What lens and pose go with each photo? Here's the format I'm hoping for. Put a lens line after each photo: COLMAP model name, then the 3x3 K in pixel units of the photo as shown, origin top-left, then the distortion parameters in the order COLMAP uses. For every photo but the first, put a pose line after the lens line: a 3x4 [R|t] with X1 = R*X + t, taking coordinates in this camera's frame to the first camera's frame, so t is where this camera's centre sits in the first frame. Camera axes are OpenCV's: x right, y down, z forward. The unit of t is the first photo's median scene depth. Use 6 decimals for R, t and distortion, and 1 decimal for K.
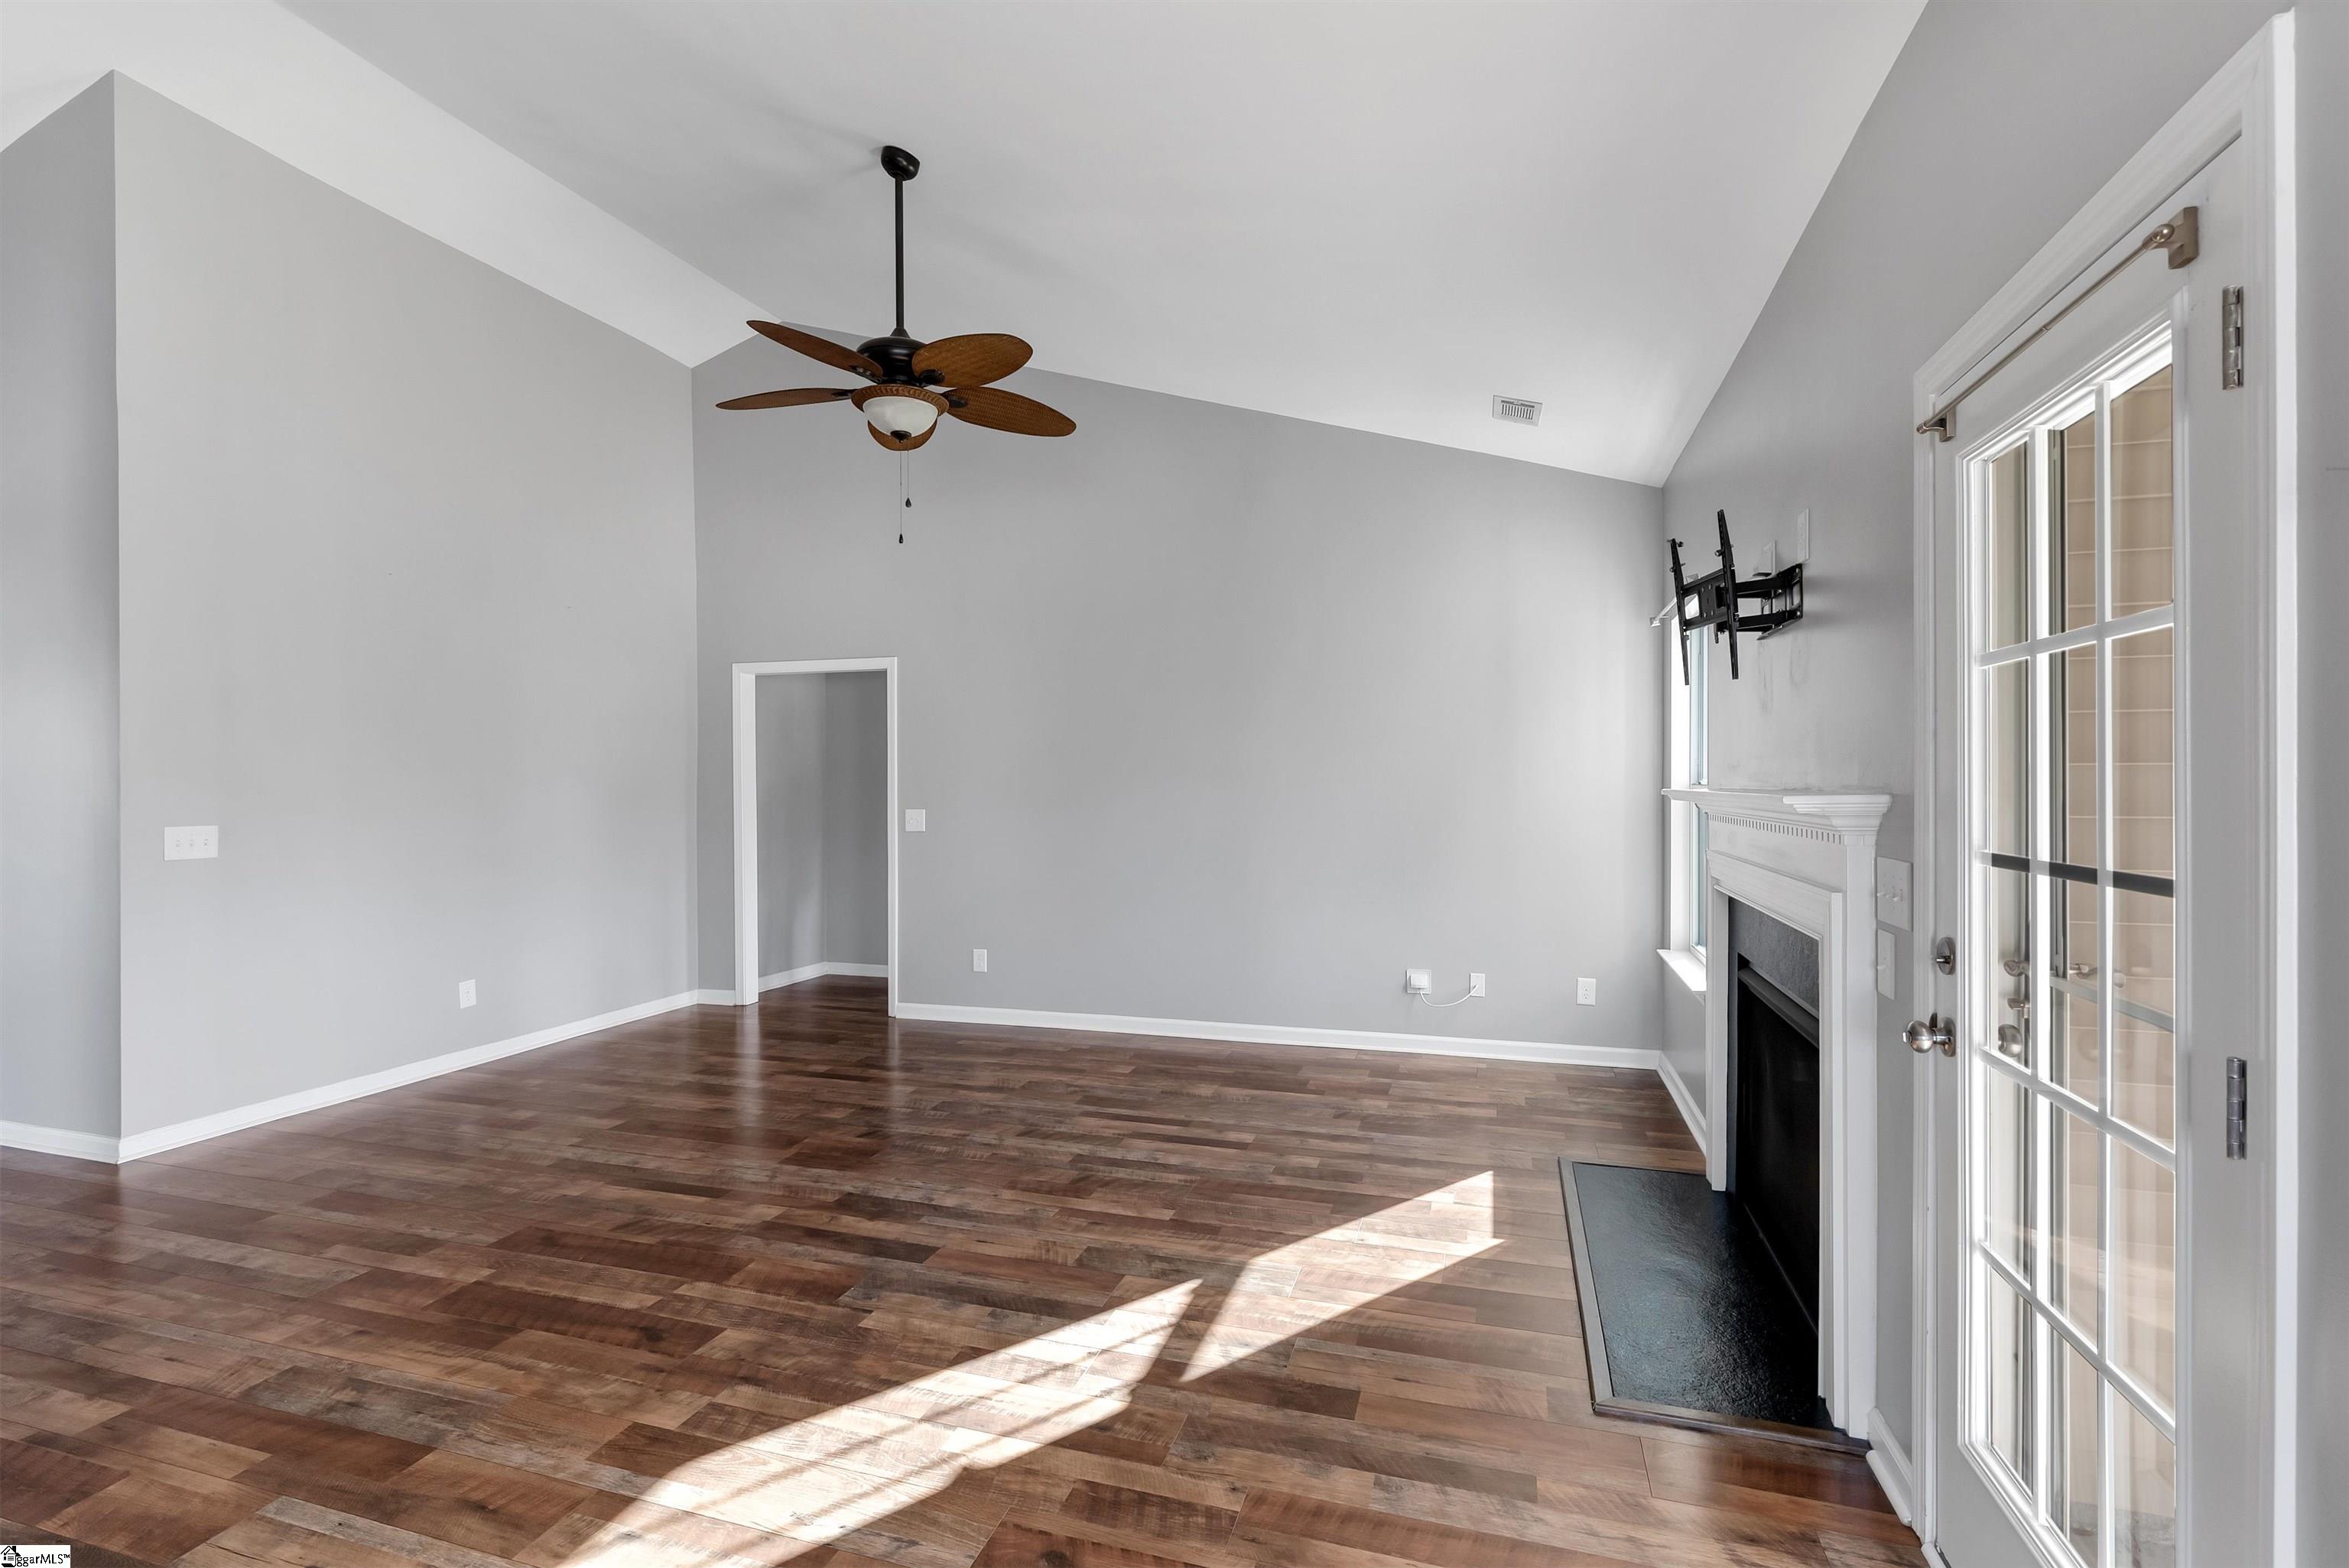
lens RADIAL K [[1058.9, 0, 1177.3], [0, 1058.9, 791.9], [0, 0, 1]] dist [-0.008391, 0.002495]
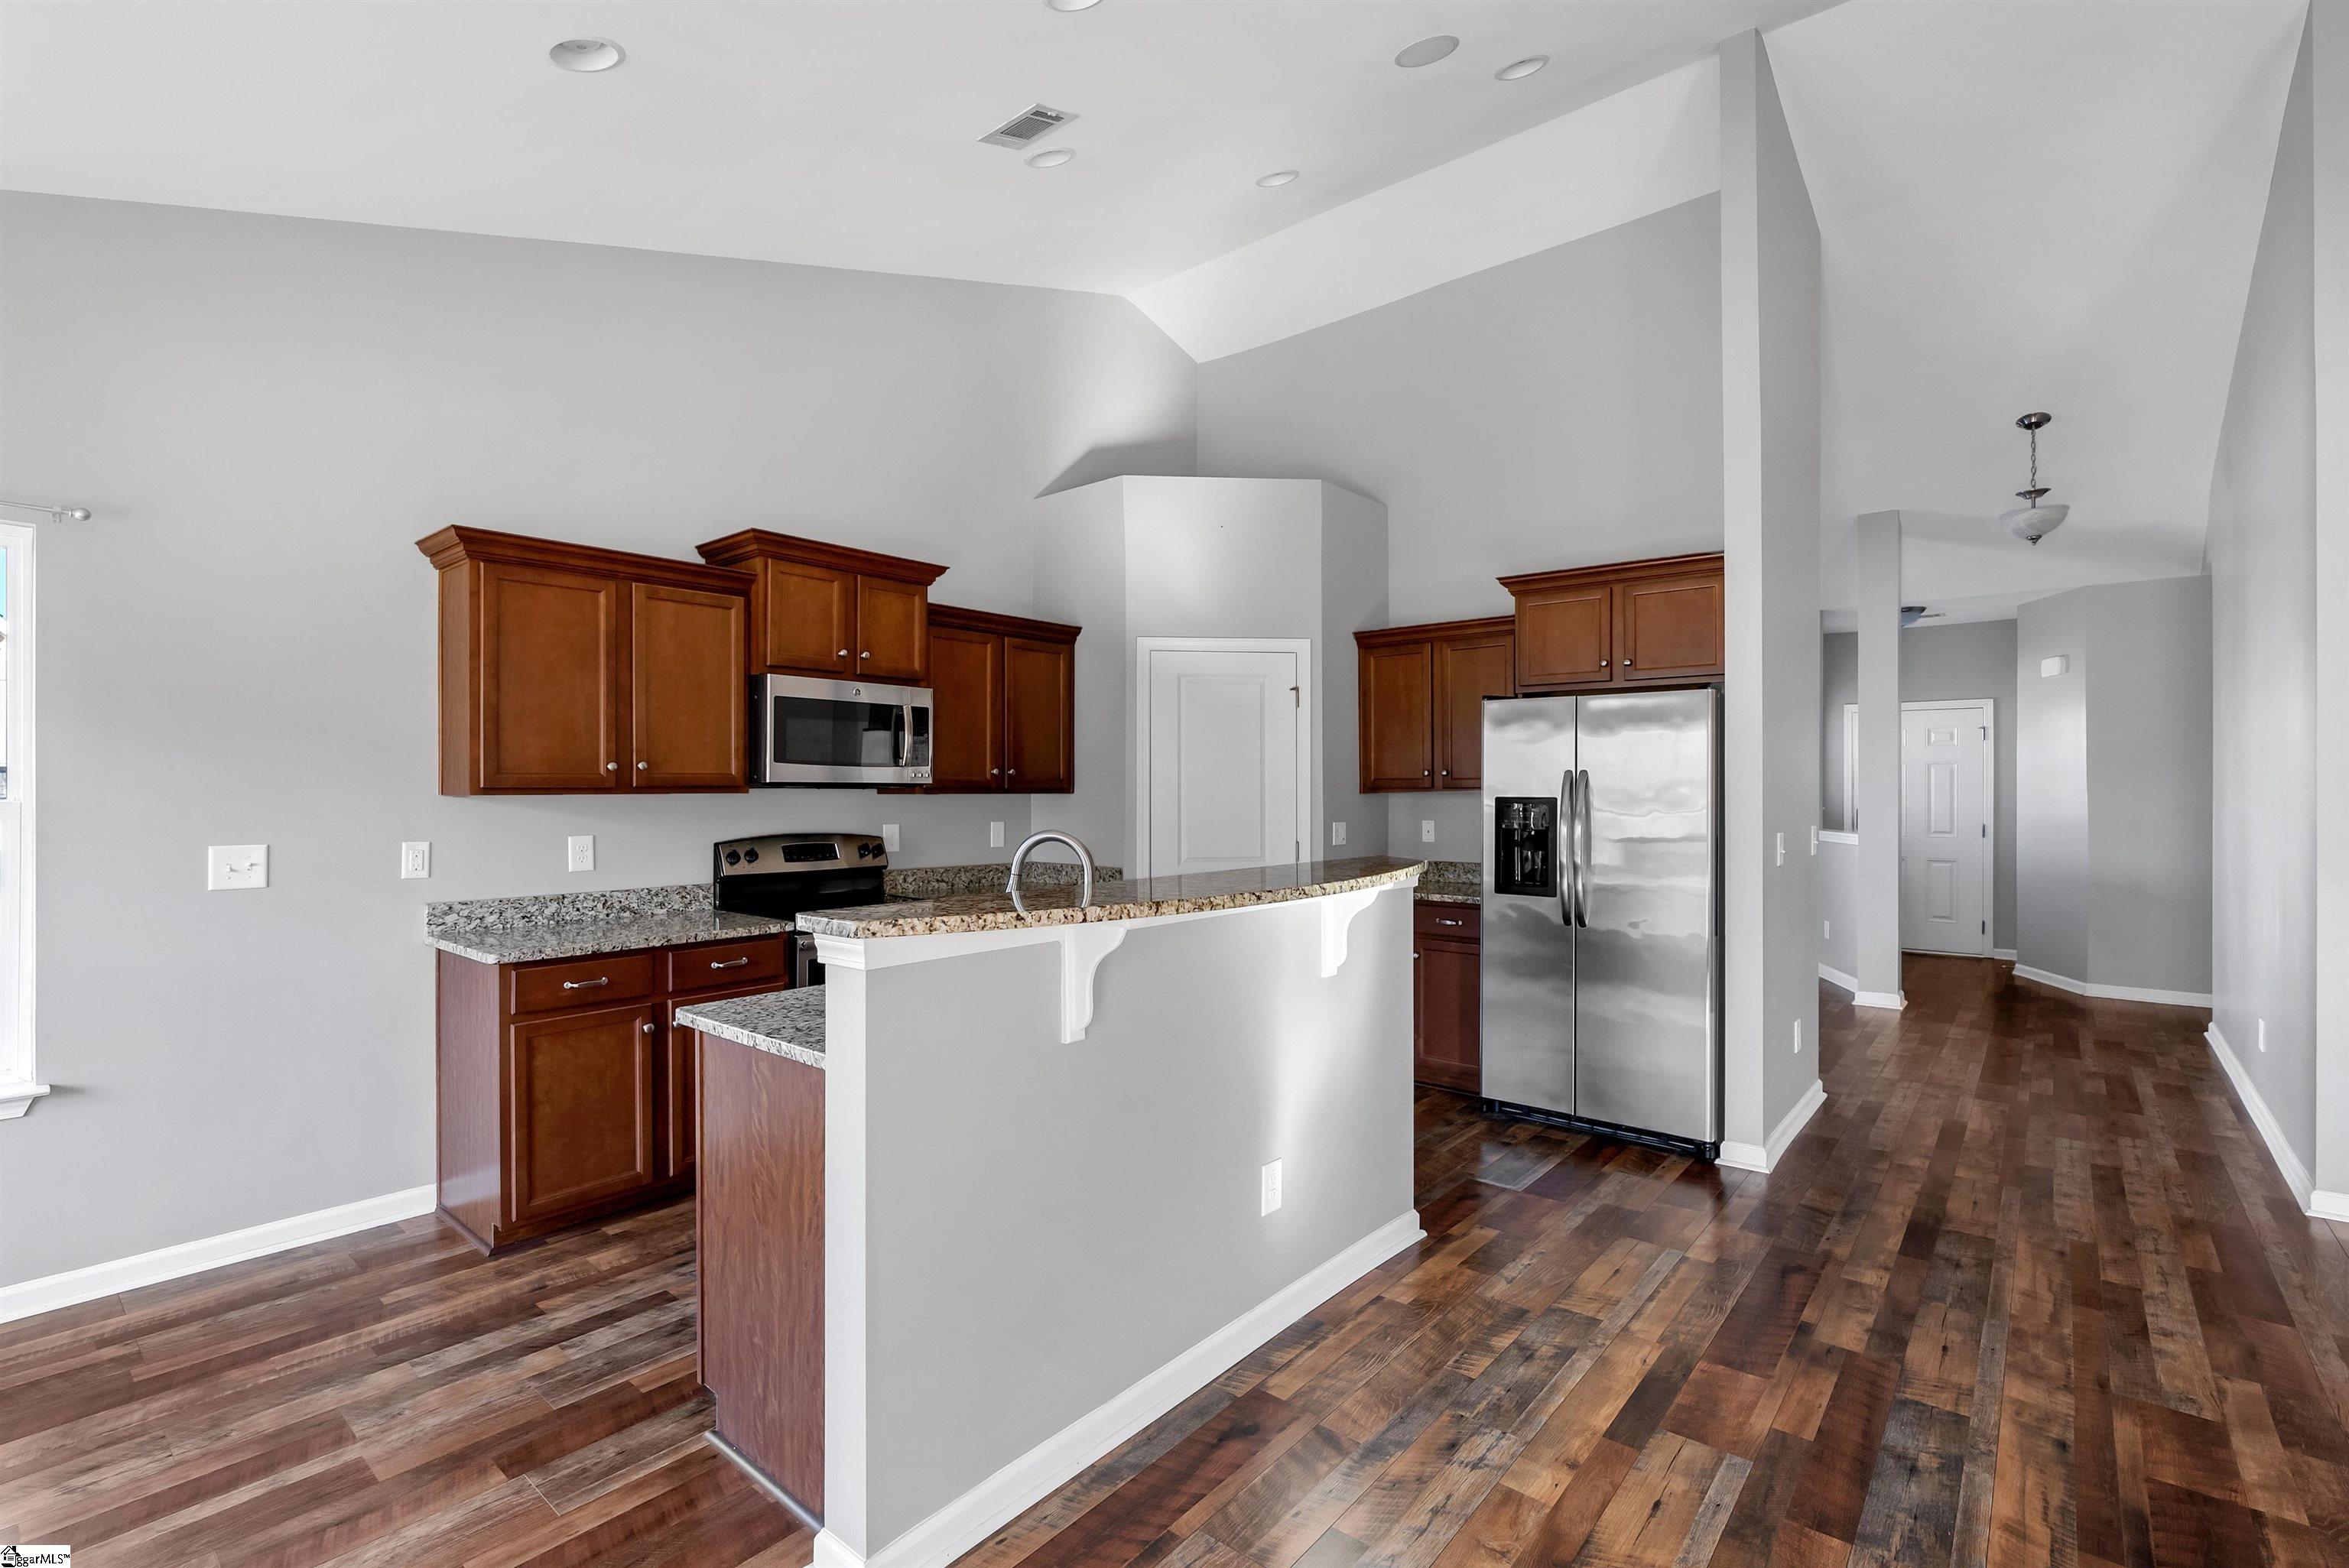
lens RADIAL K [[1058.9, 0, 1187.3], [0, 1058.9, 785.0], [0, 0, 1]] dist [-0.008391, 0.002495]
pose [[-0.382016, 0.004569, -0.924145, 0.250392], [-0.005586, 0.999958, 0.007253, -0.020495], [0.924139, 0.007933, -0.381974, 0.594672]]
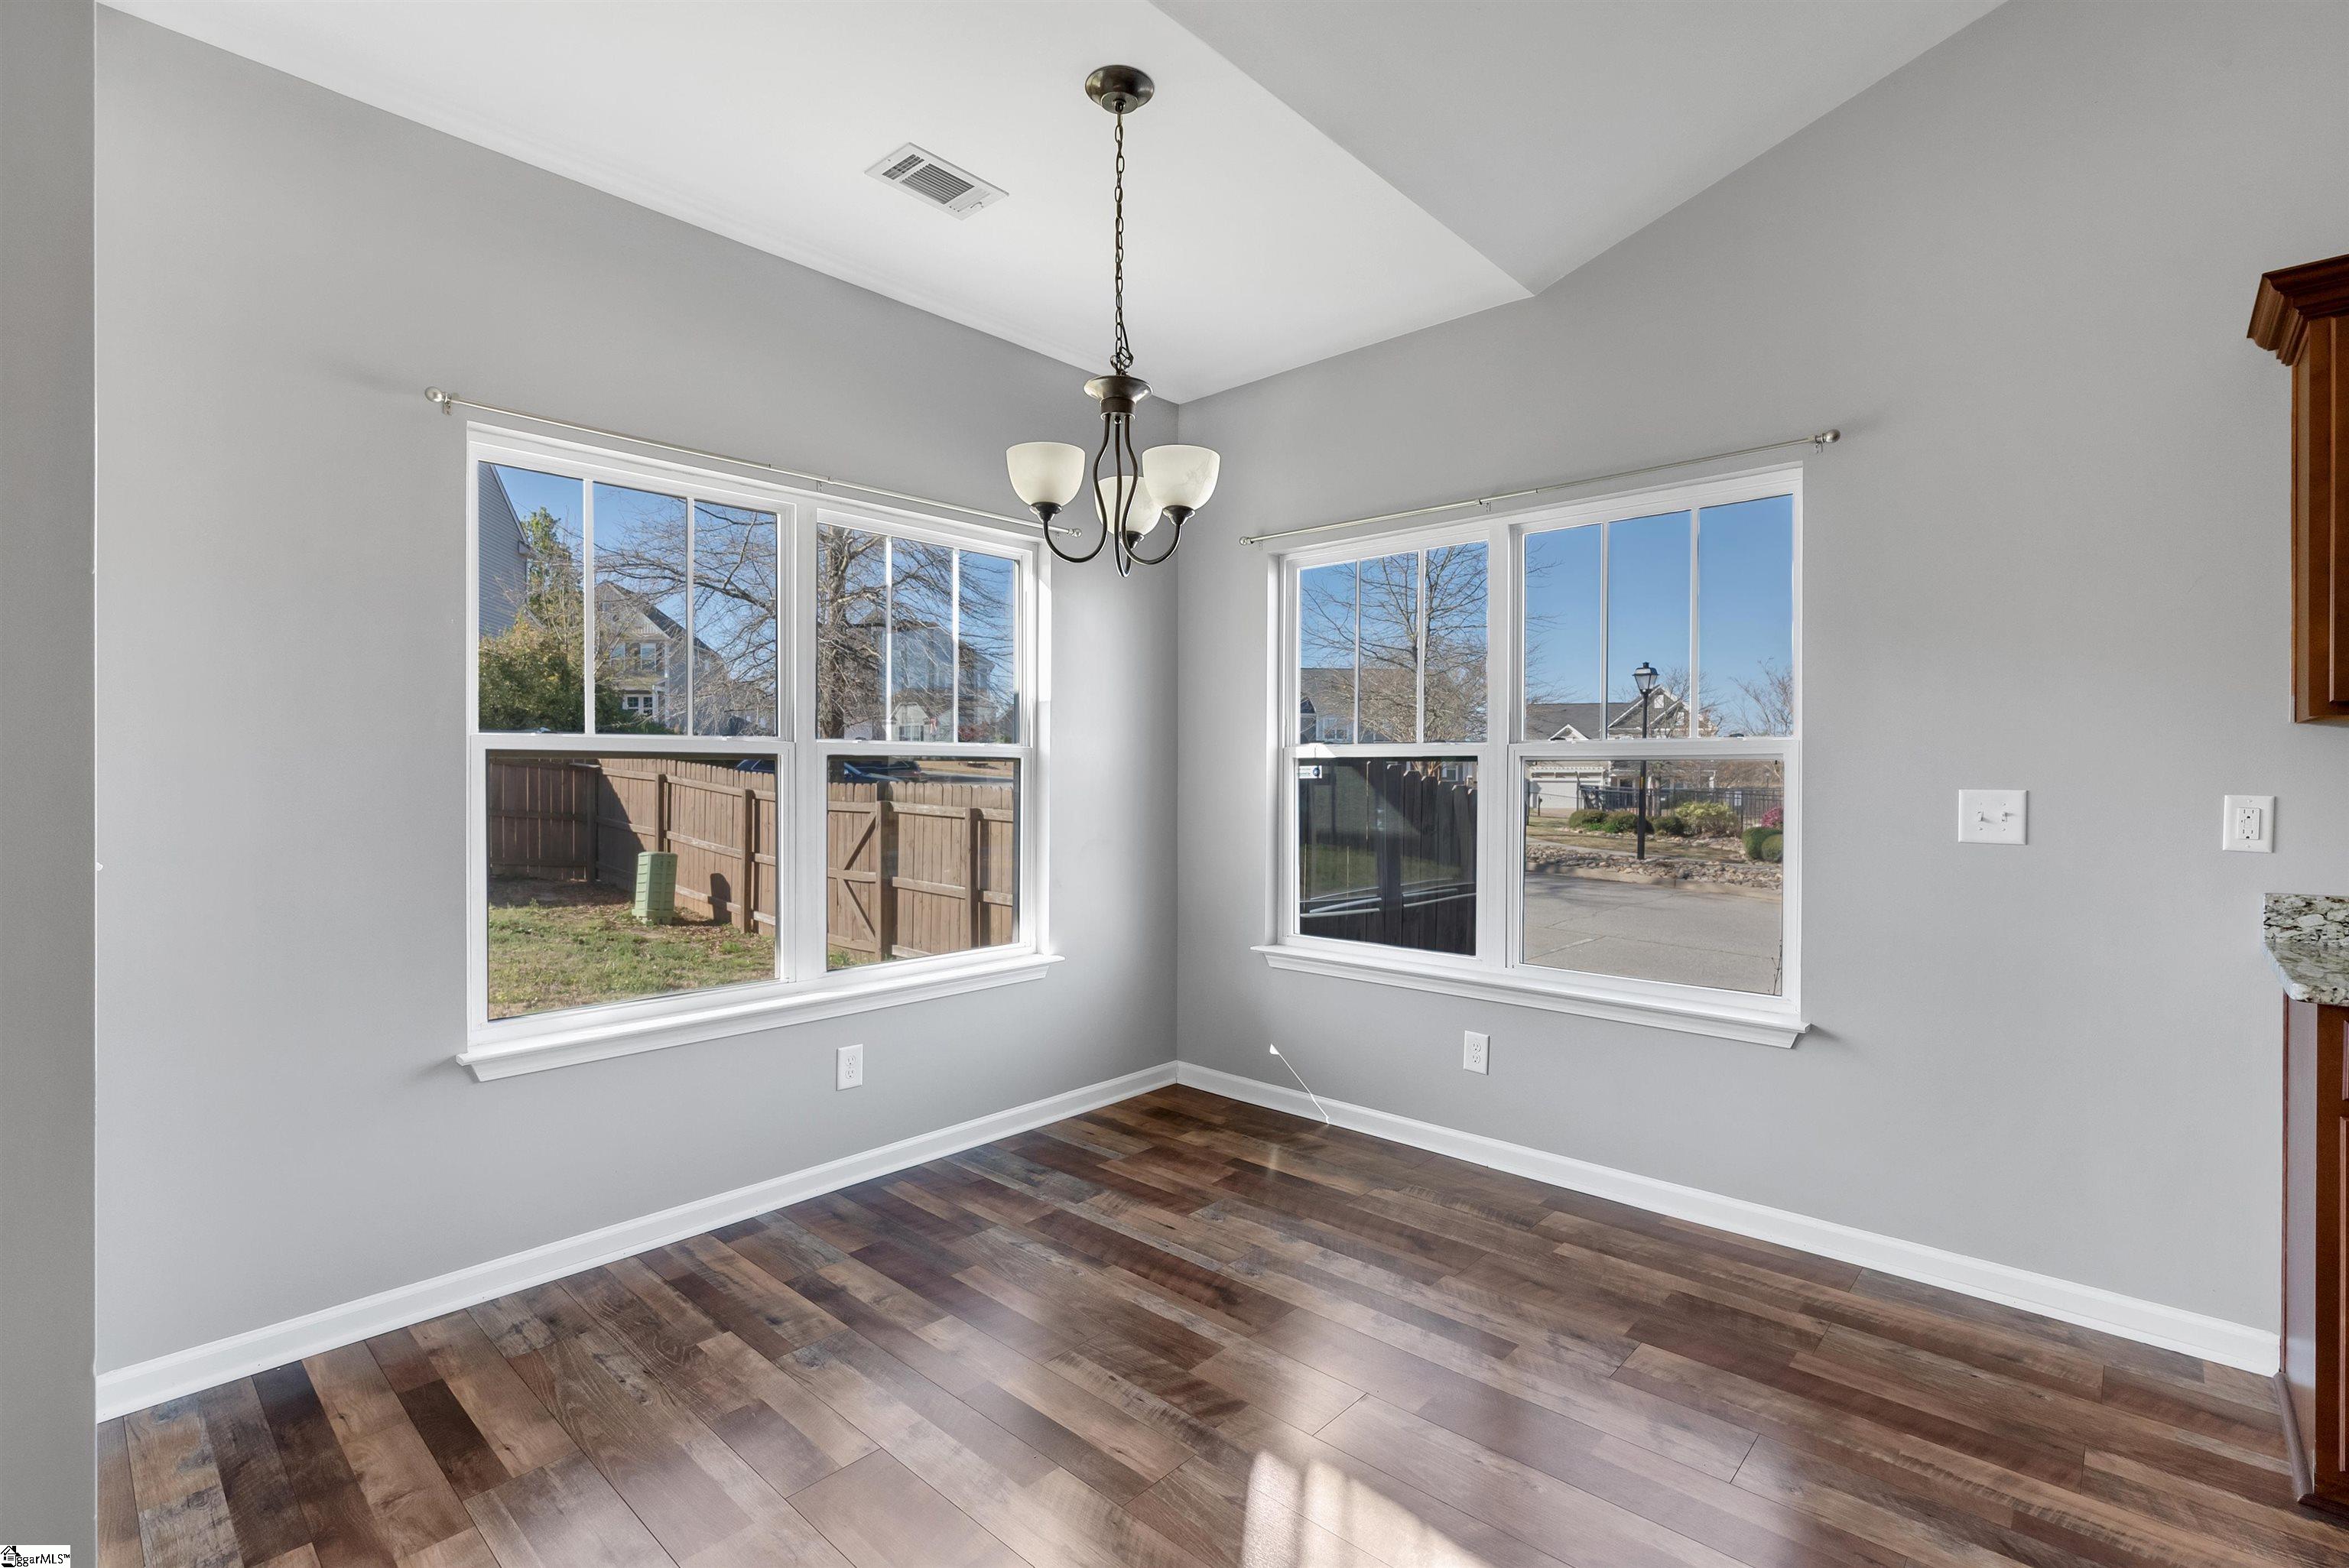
lens RADIAL K [[1058.9, 0, 1136.4], [0, 1058.9, 776.3], [0, 0, 1]] dist [-0.008391, 0.002495]
pose [[-0.901064, 0.003943, 0.433668, -0.087098], [0.009494, 0.999898, 0.010636, 0.023332], [-0.433582, 0.013701, -0.901010, 0.402476]]
